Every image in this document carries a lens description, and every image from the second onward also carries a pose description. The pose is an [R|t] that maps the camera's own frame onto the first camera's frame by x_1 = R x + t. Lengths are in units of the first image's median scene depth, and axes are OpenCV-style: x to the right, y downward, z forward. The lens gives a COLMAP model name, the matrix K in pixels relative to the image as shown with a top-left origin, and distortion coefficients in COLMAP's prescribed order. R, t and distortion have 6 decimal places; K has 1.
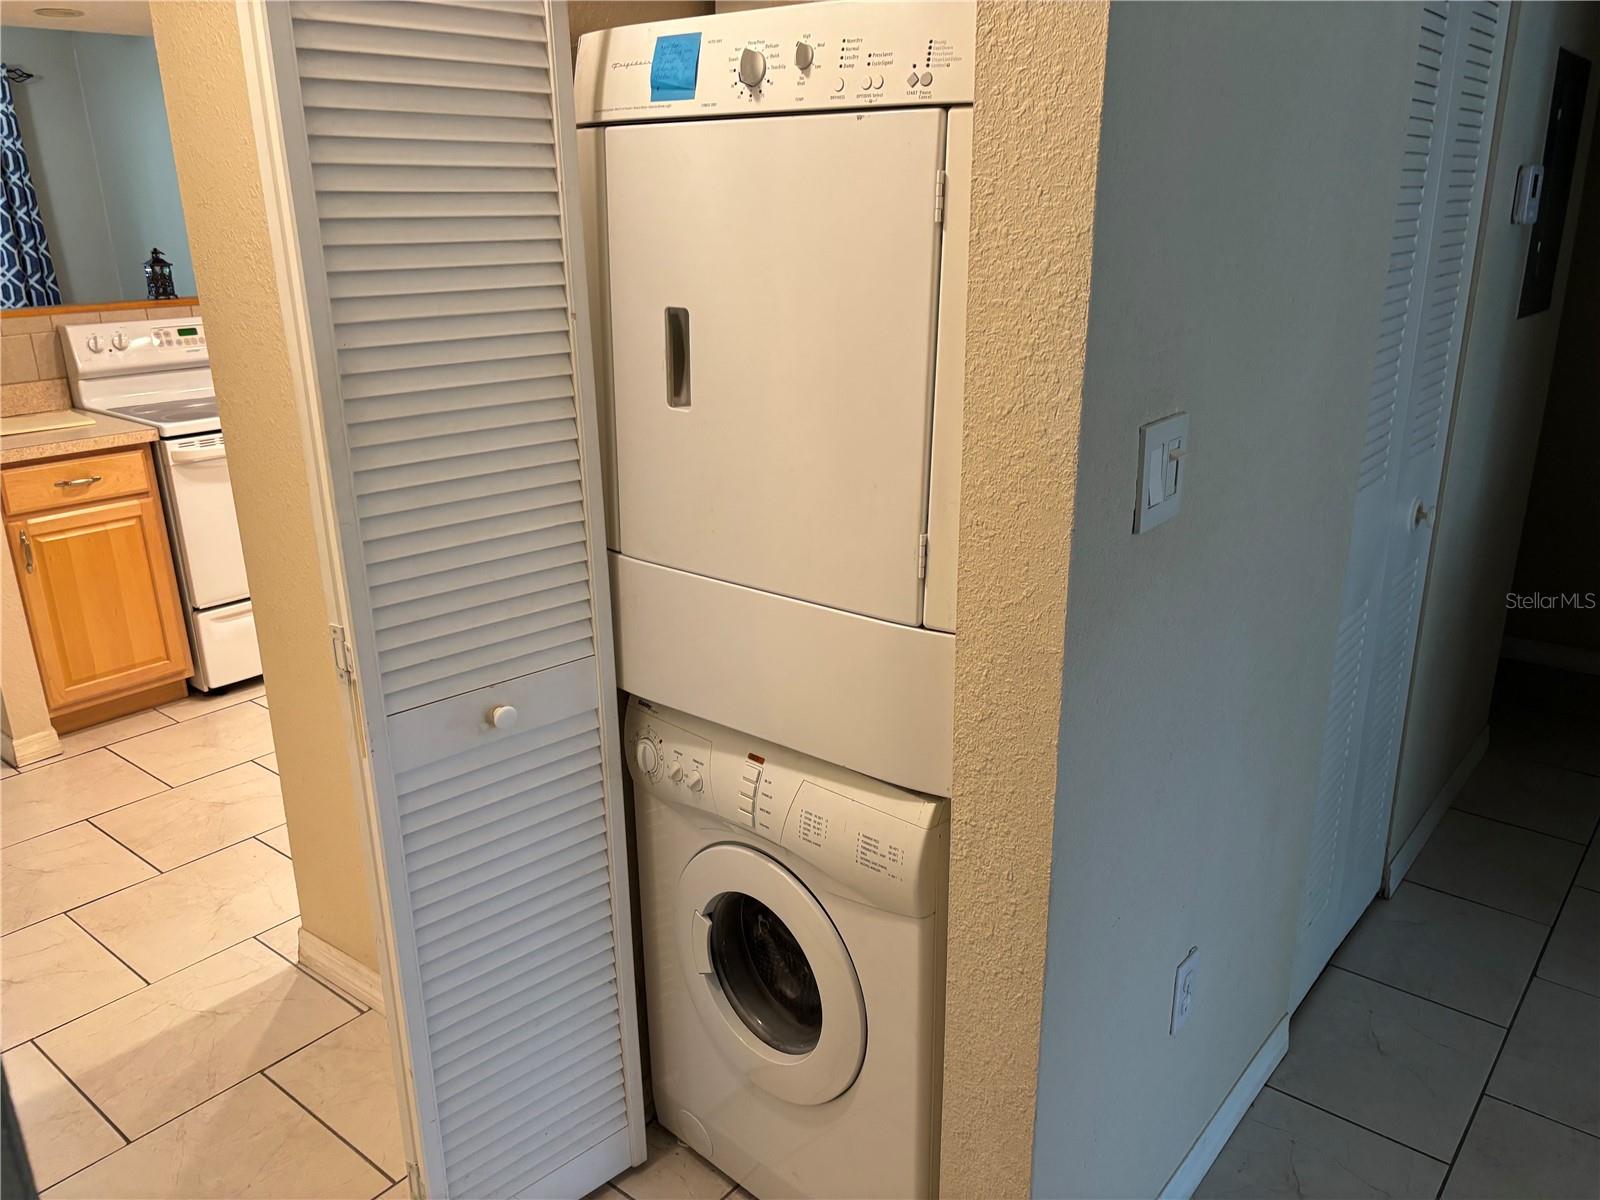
lens RADIAL K [[1208.1, 0, 798.7], [0, 1208.1, 603.0], [0, 0, 1]] dist [0.062330, -0.064353]
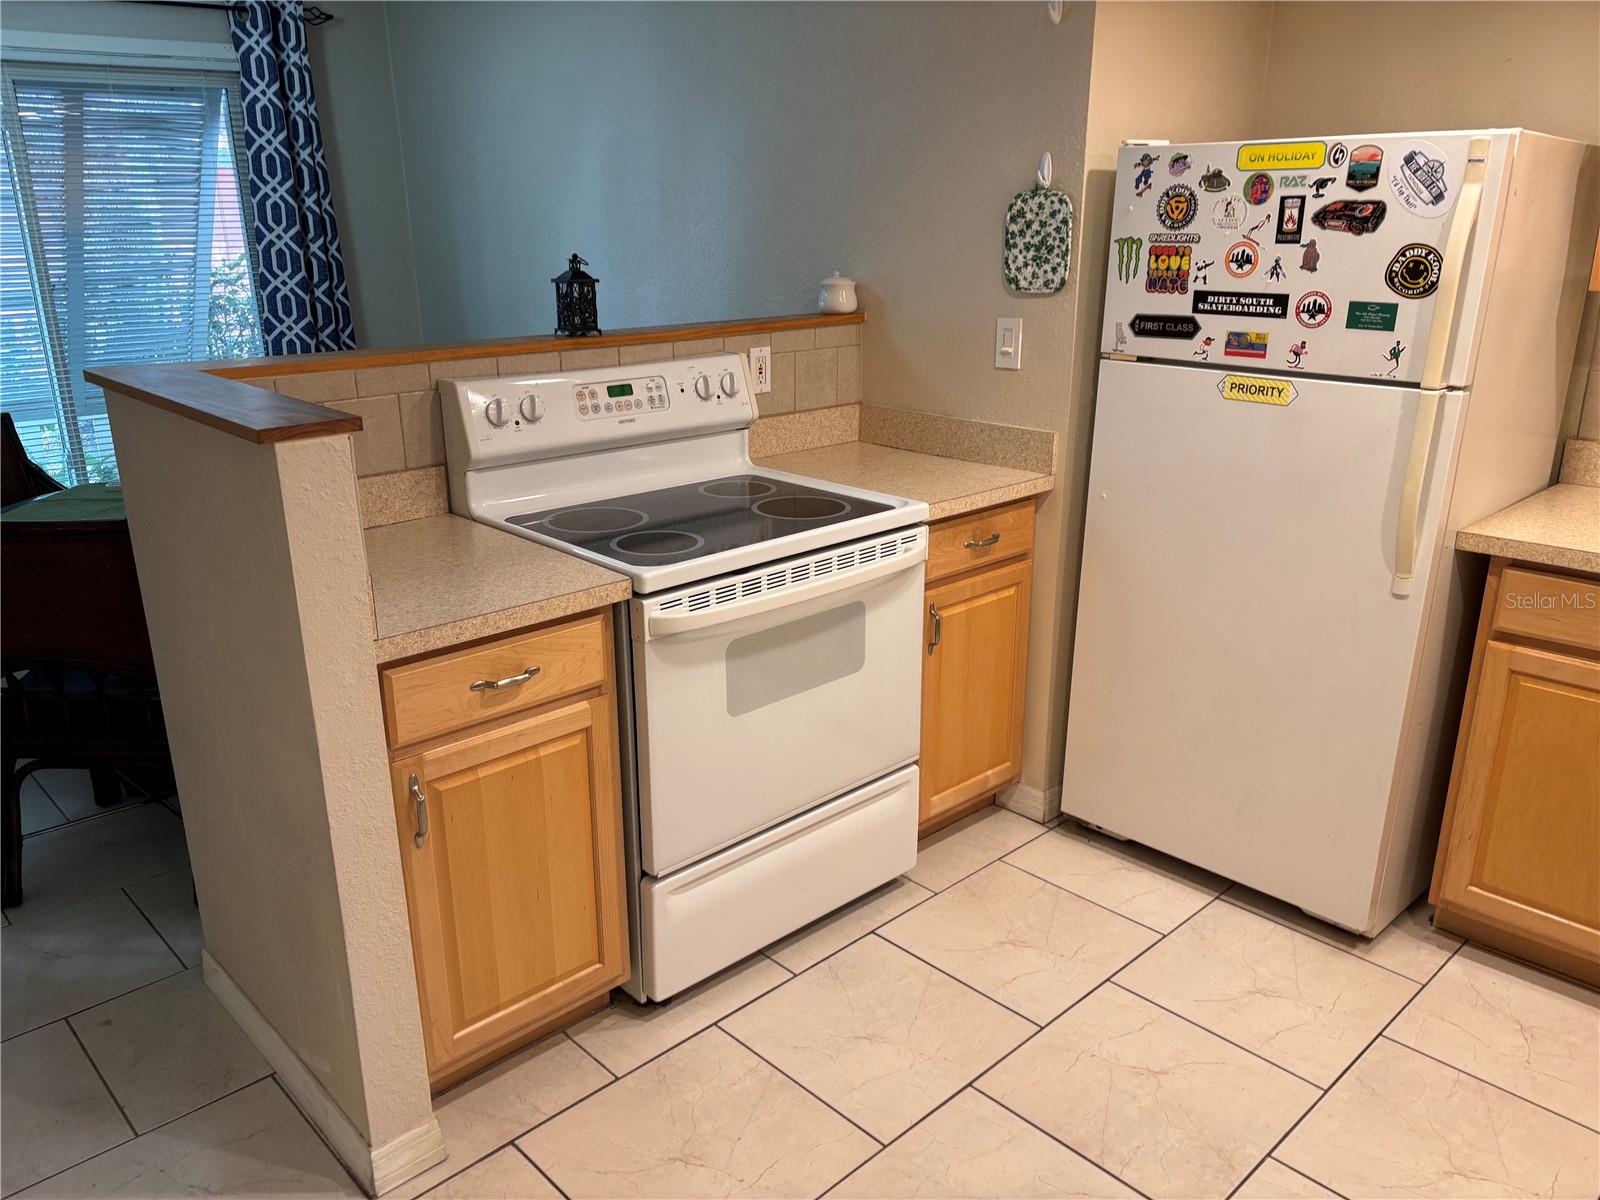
lens RADIAL K [[1208.1, 0, 789.6], [0, 1208.1, 613.5], [0, 0, 1]] dist [0.062330, -0.064353]
pose [[0.992070, 0.049782, -0.115410, -0.355083], [-0.049460, 0.998760, 0.005652, -0.122328], [0.115548, 0.000101, 0.993302, 0.420156]]
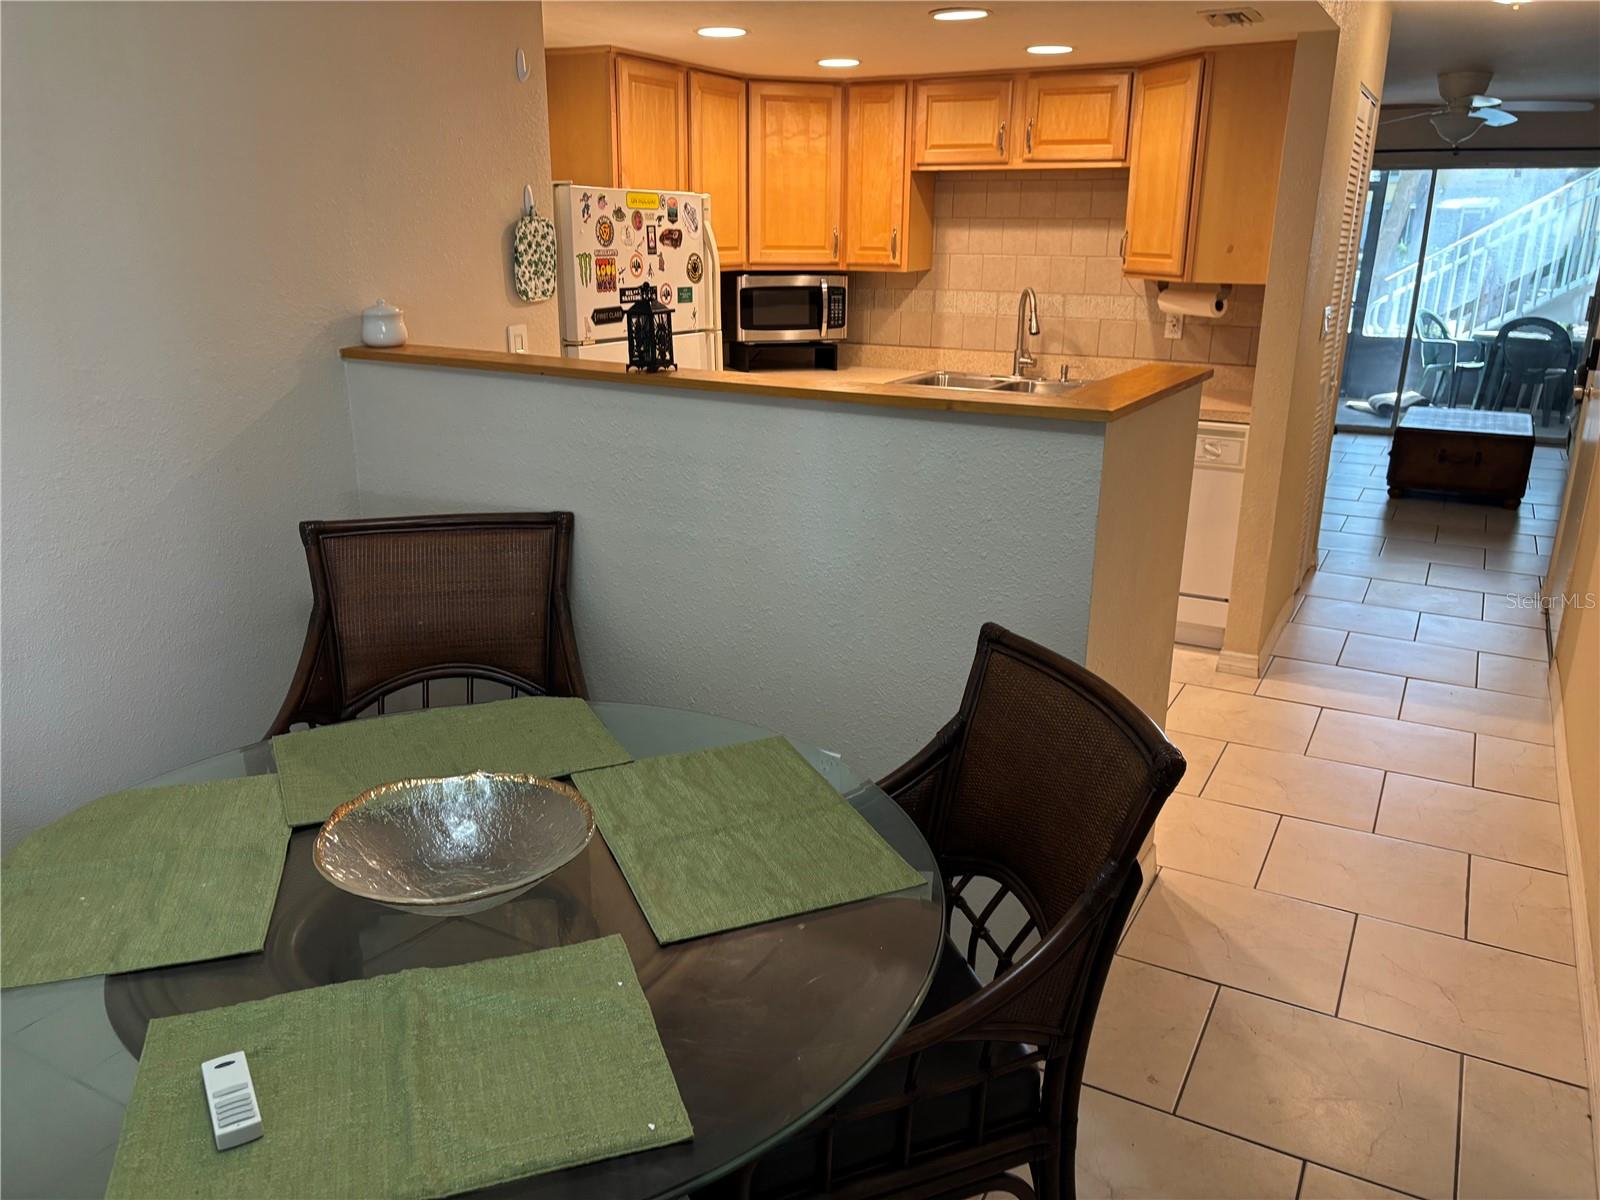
lens RADIAL K [[1208.1, 0, 792.7], [0, 1208.1, 617.3], [0, 0, 1]] dist [0.062330, -0.064353]
pose [[-0.172689, -0.282990, 0.943448, -1.164444], [0.314008, 0.892044, 0.325048, -0.324576], [-0.933583, 0.352383, -0.065185, 1.073091]]
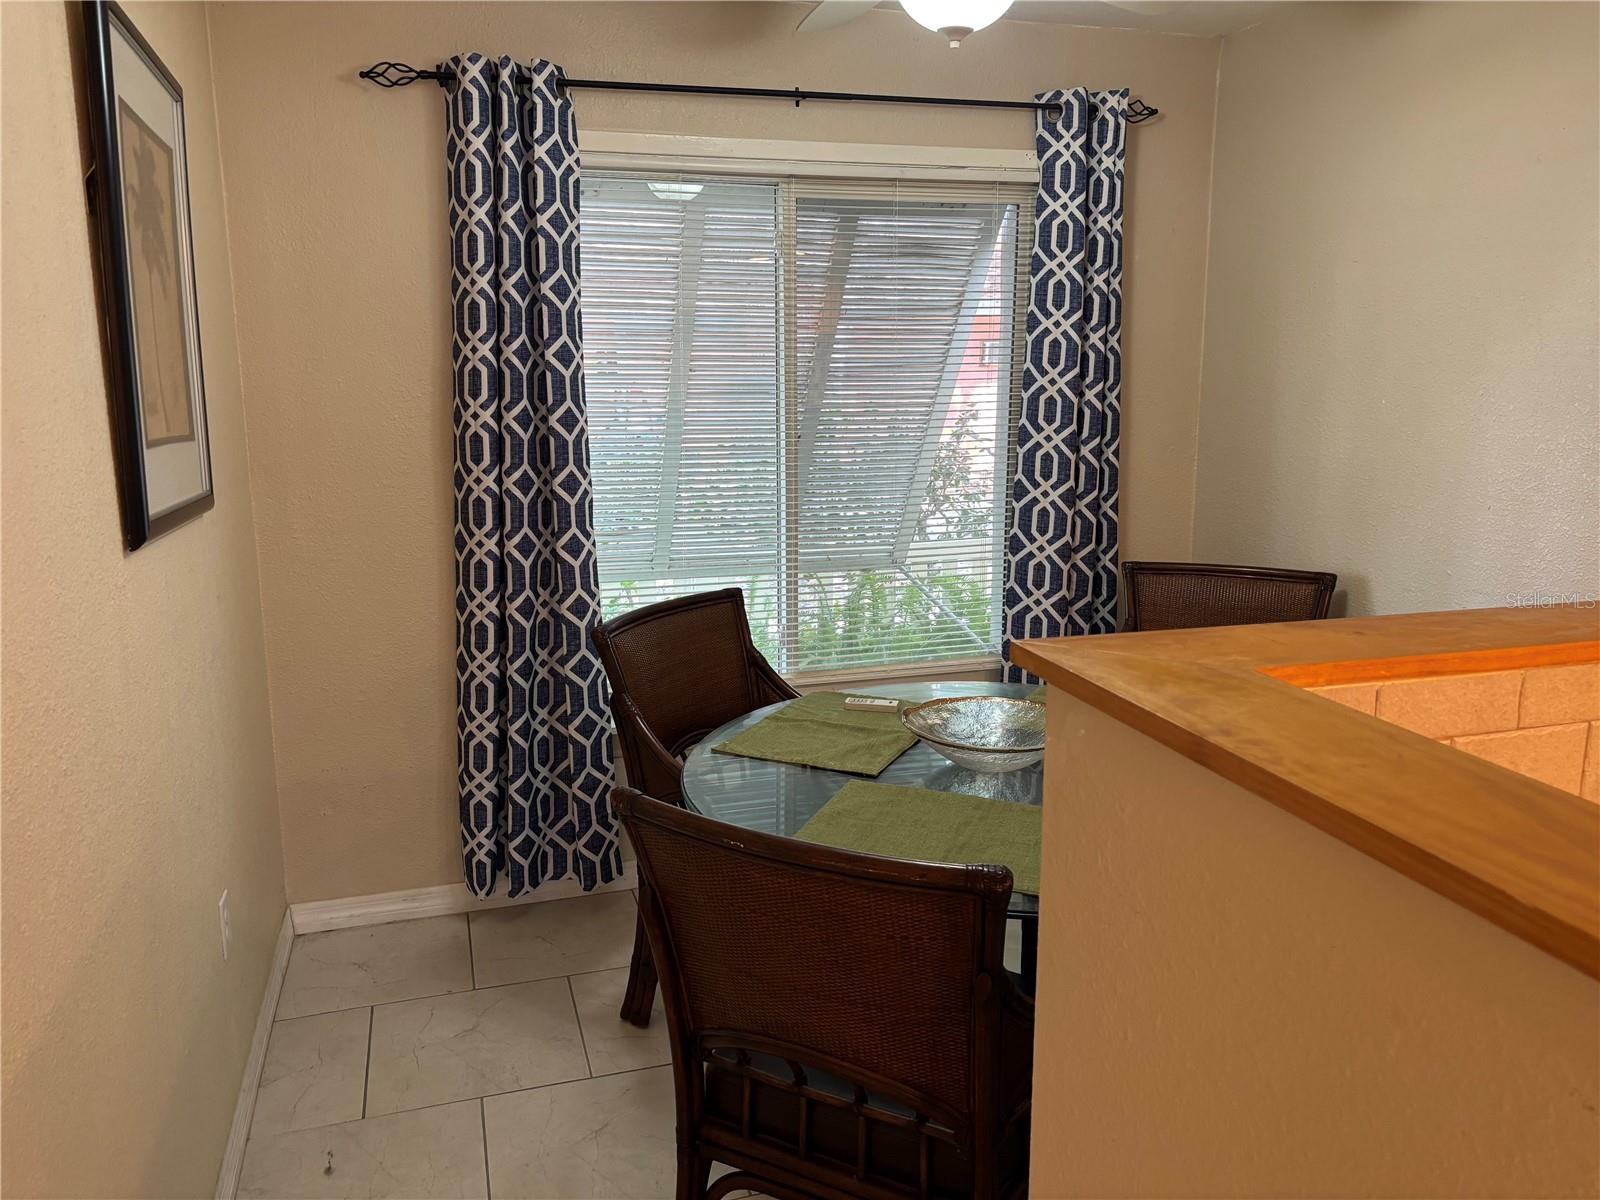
lens RADIAL K [[1208.1, 0, 821.6], [0, 1208.1, 597.8], [0, 0, 1]] dist [0.062330, -0.064353]
pose [[0.844078, 0.122747, -0.521982, -0.622757], [-0.183187, 0.980889, -0.065564, -0.193722], [0.503959, 0.150962, 0.850433, 0.663975]]
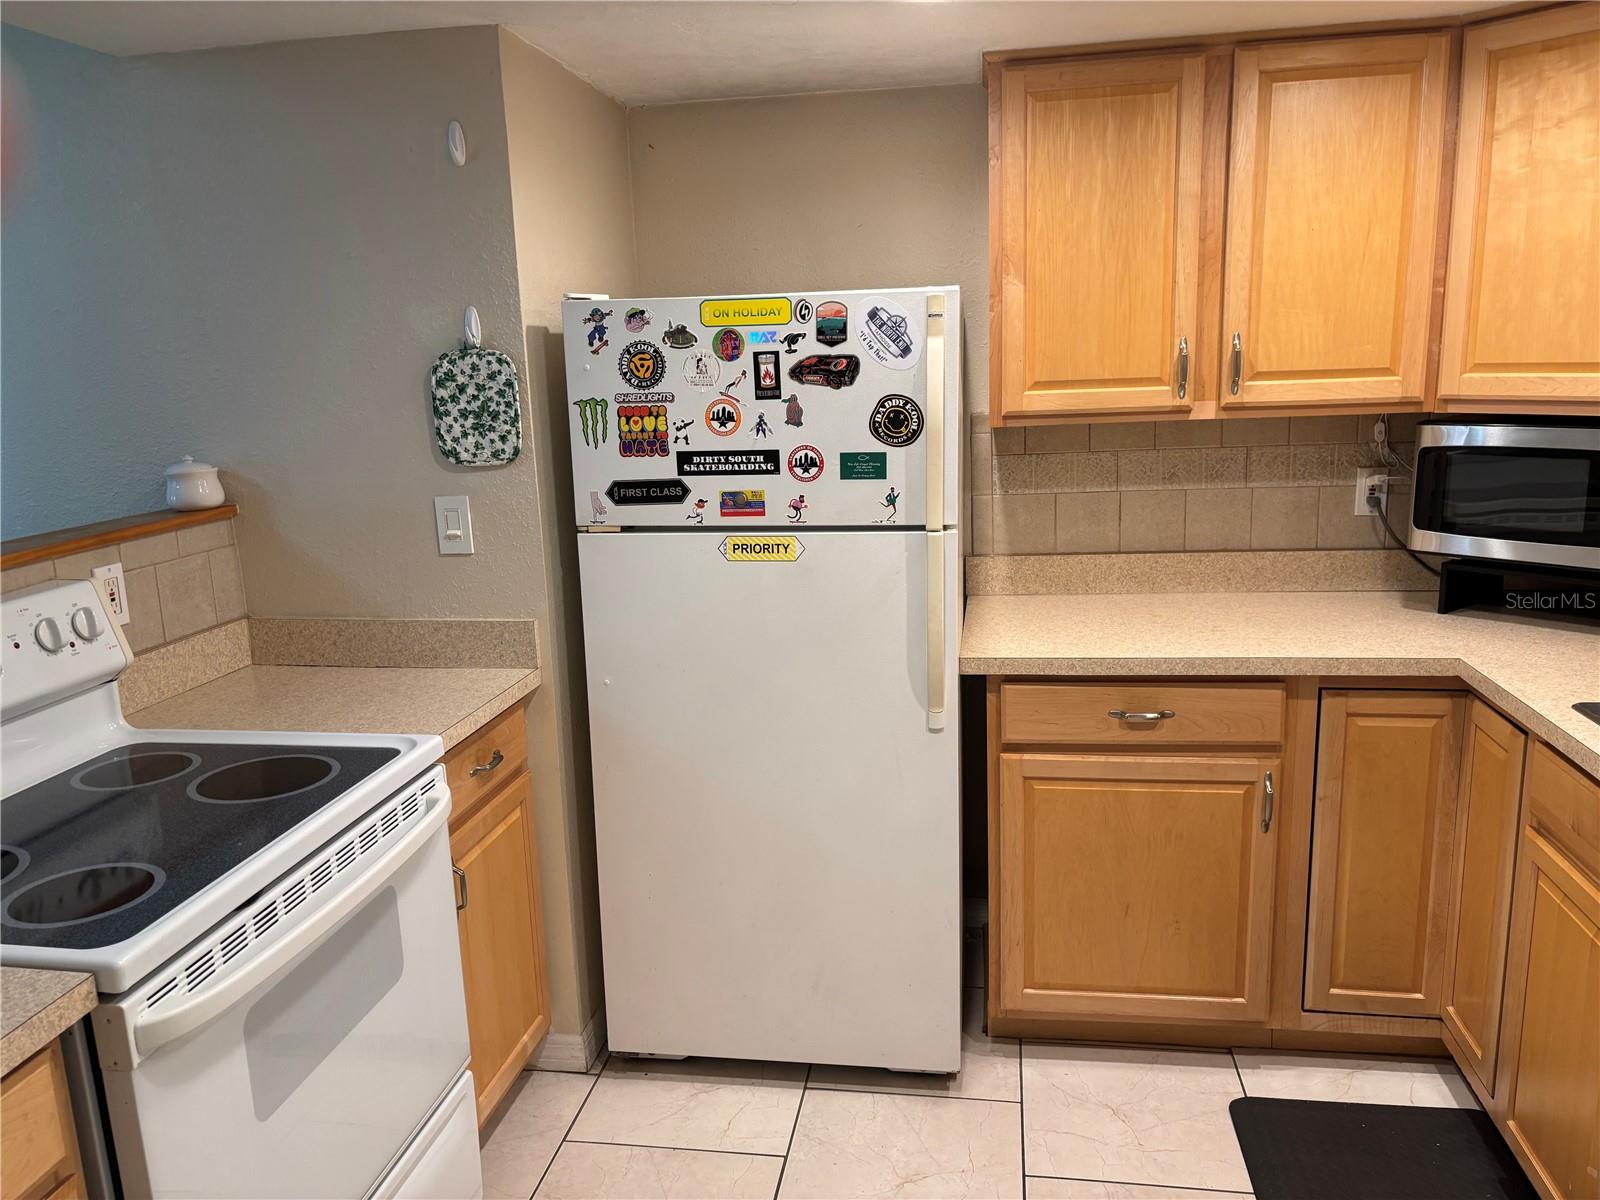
lens RADIAL K [[1208.1, 0, 803.1], [0, 1208.1, 614.9], [0, 0, 1]] dist [0.062330, -0.064353]
pose [[0.861612, -0.122103, 0.492662, -0.467419], [0.177708, 0.981768, -0.067469, -0.167615], [-0.475442, 0.145682, 0.867601, 0.545418]]
